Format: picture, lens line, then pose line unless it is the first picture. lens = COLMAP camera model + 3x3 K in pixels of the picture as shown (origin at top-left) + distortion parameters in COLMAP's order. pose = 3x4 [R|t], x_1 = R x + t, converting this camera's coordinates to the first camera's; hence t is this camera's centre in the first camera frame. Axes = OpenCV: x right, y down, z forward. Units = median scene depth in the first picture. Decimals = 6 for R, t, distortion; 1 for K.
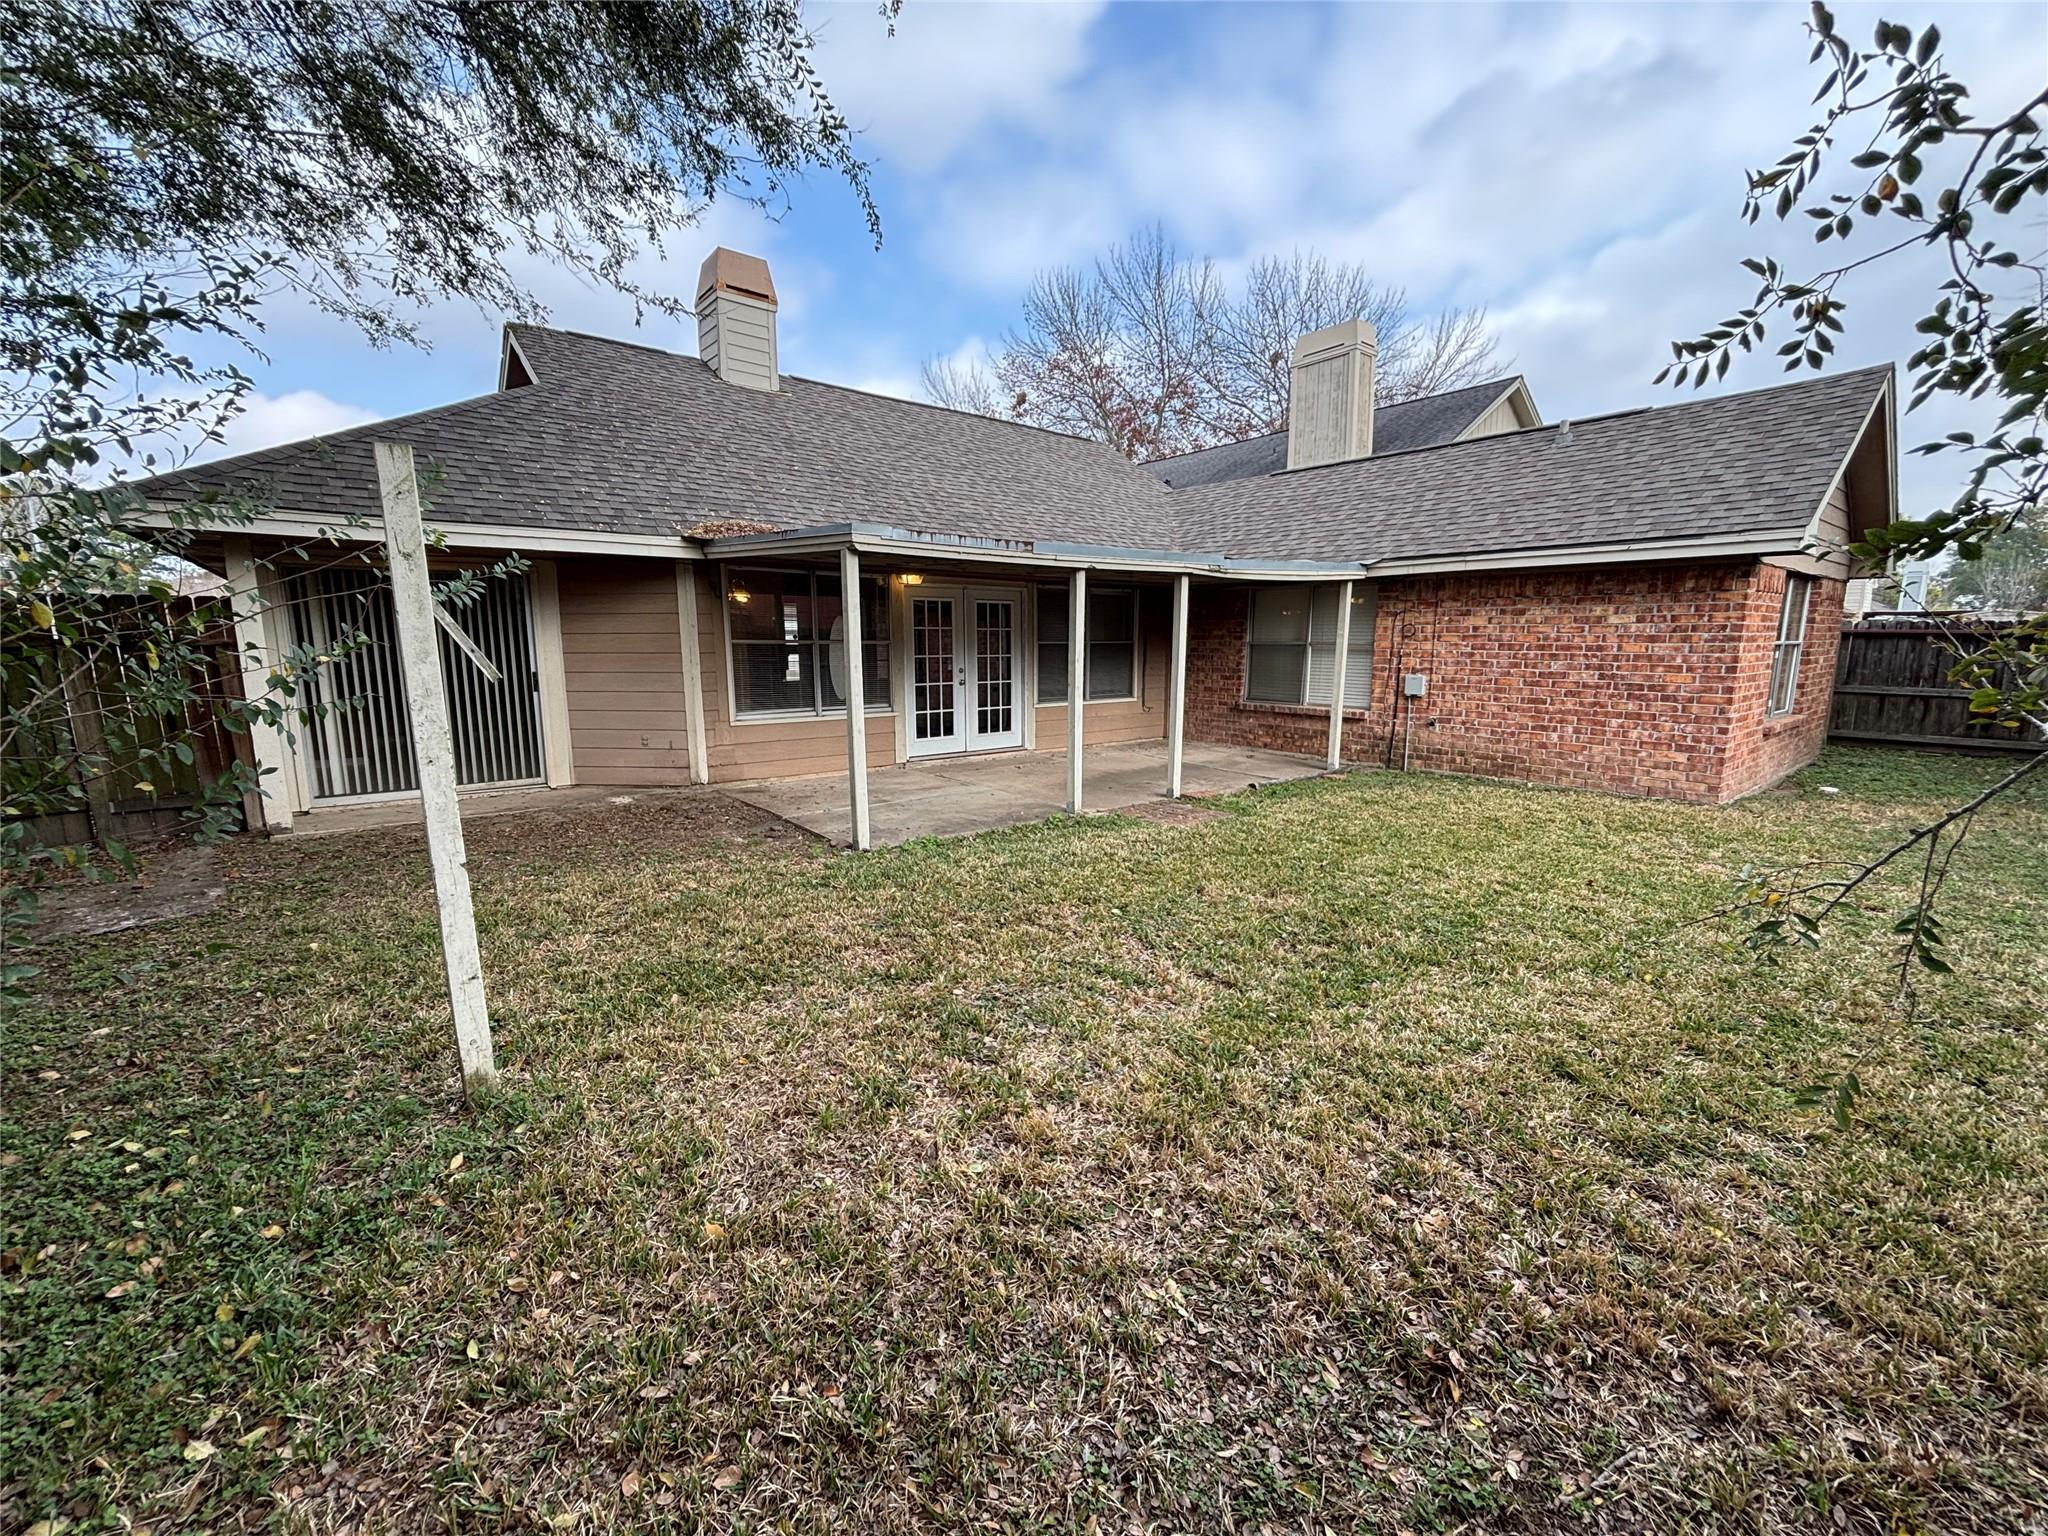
lens RADIAL K [[831.4, 0, 1023.8], [0, 831.4, 768.4], [0, 0, 1]] dist [-0.001925, 0.001276]
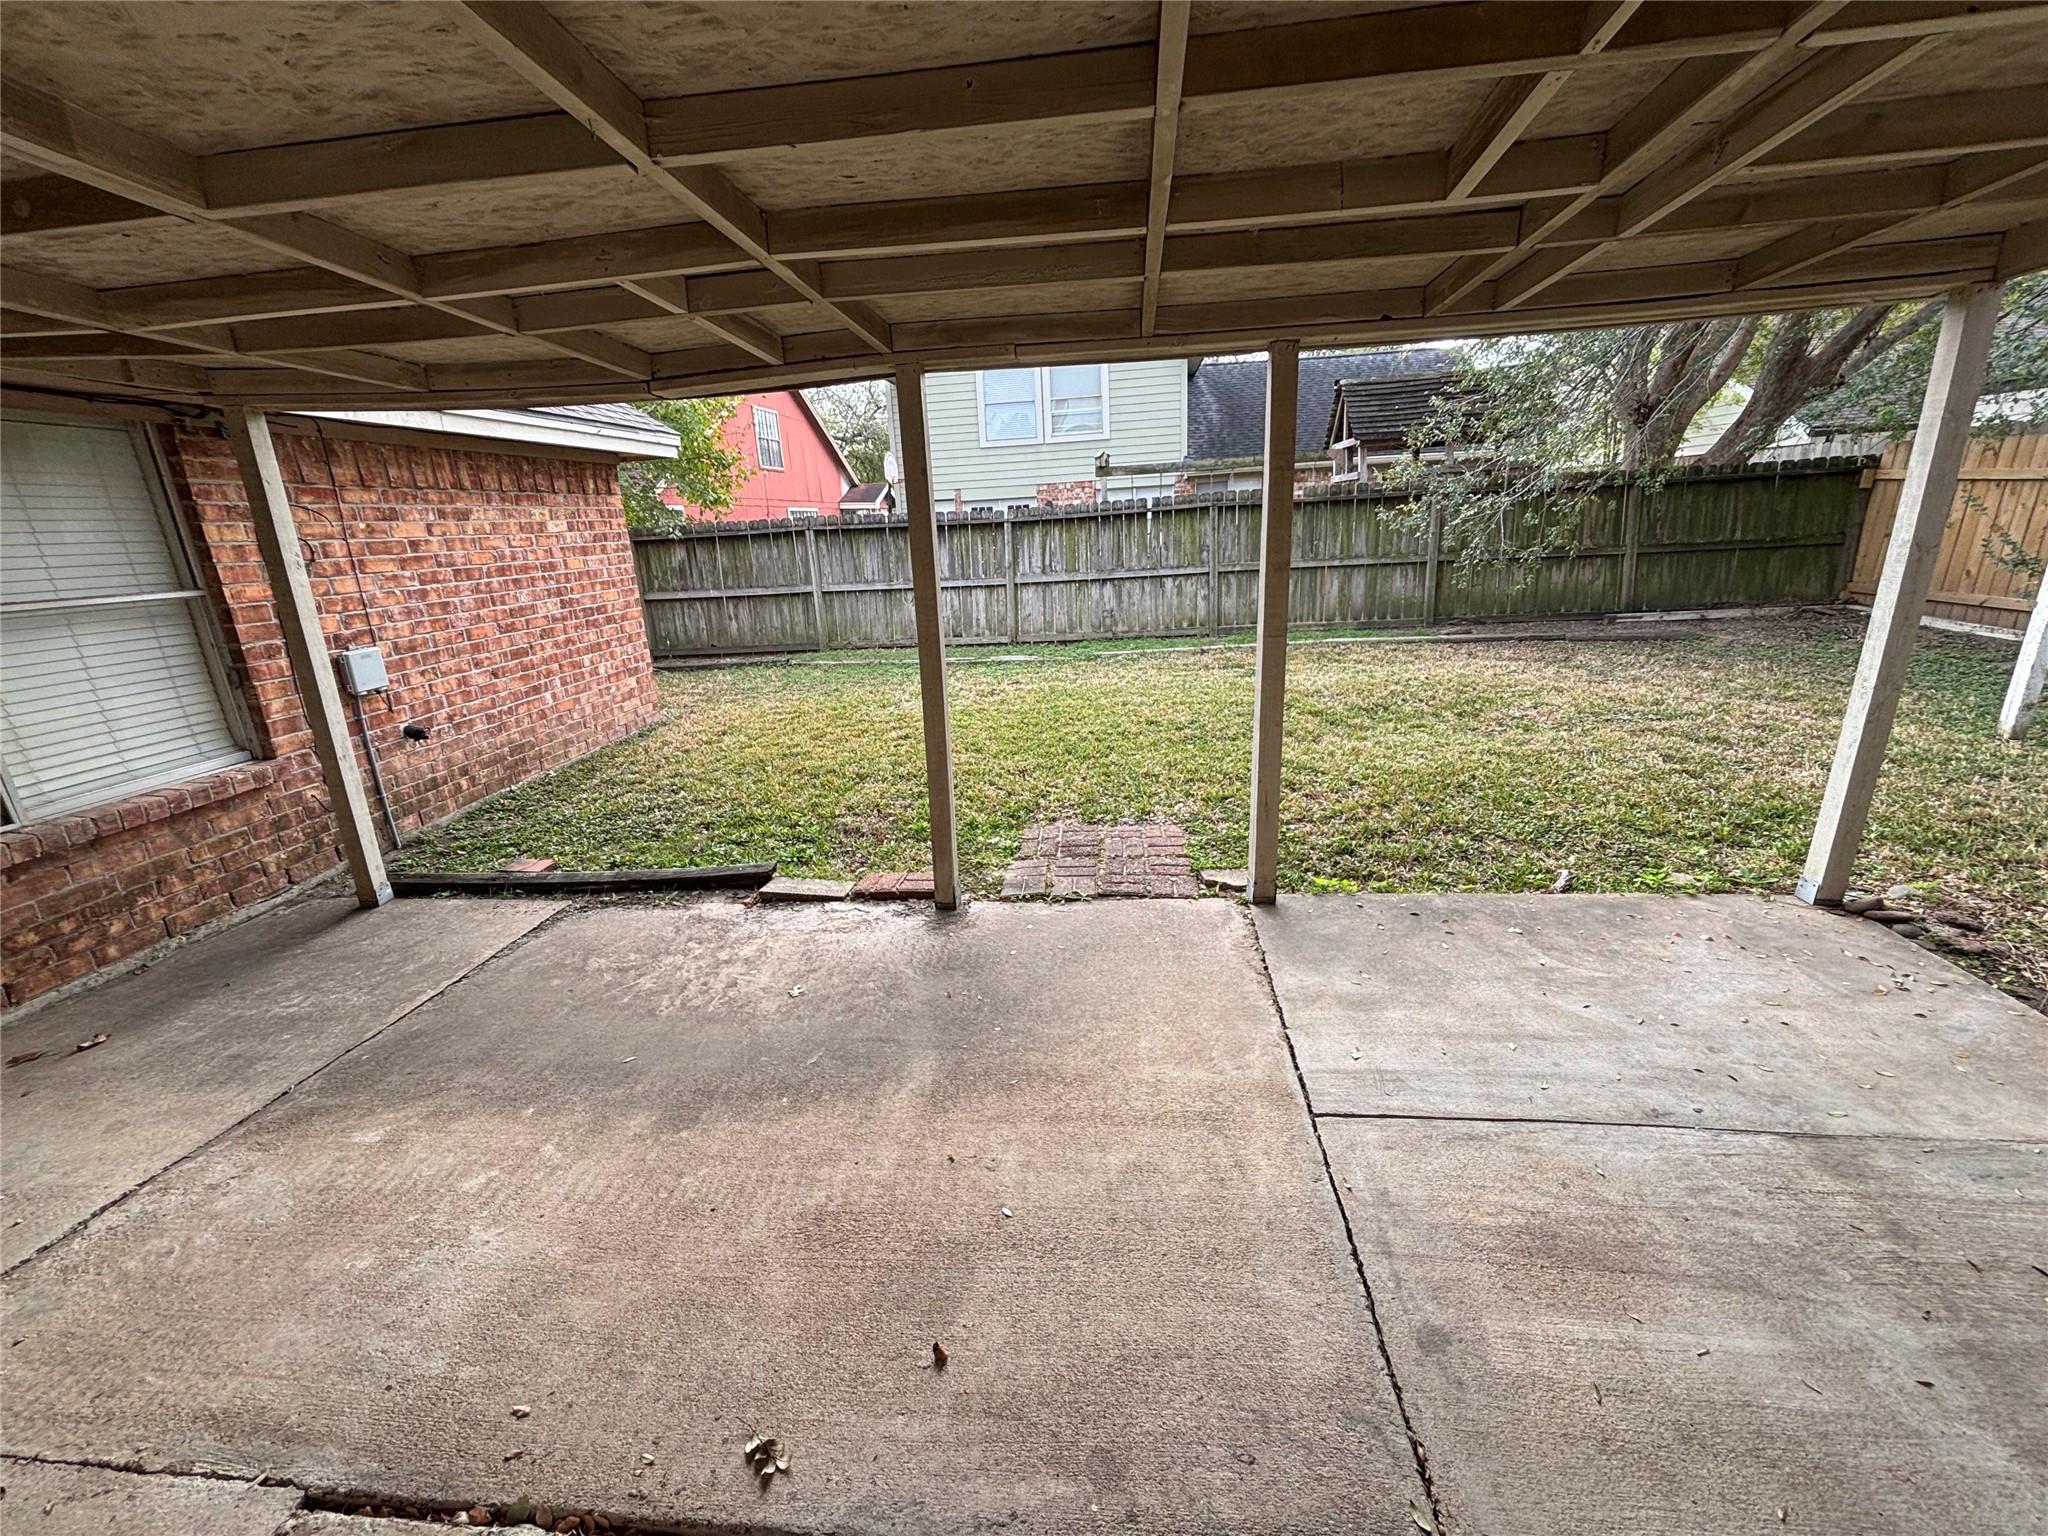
lens RADIAL K [[831.4, 0, 1014.5], [0, 831.4, 758.9], [0, 0, 1]] dist [-0.001925, 0.001276]
pose [[-0.689072, -0.163055, 0.706111, -0.126099], [0.171470, 0.910008, 0.377470, -0.175495], [-0.704115, 0.381181, -0.599102, 1.083141]]
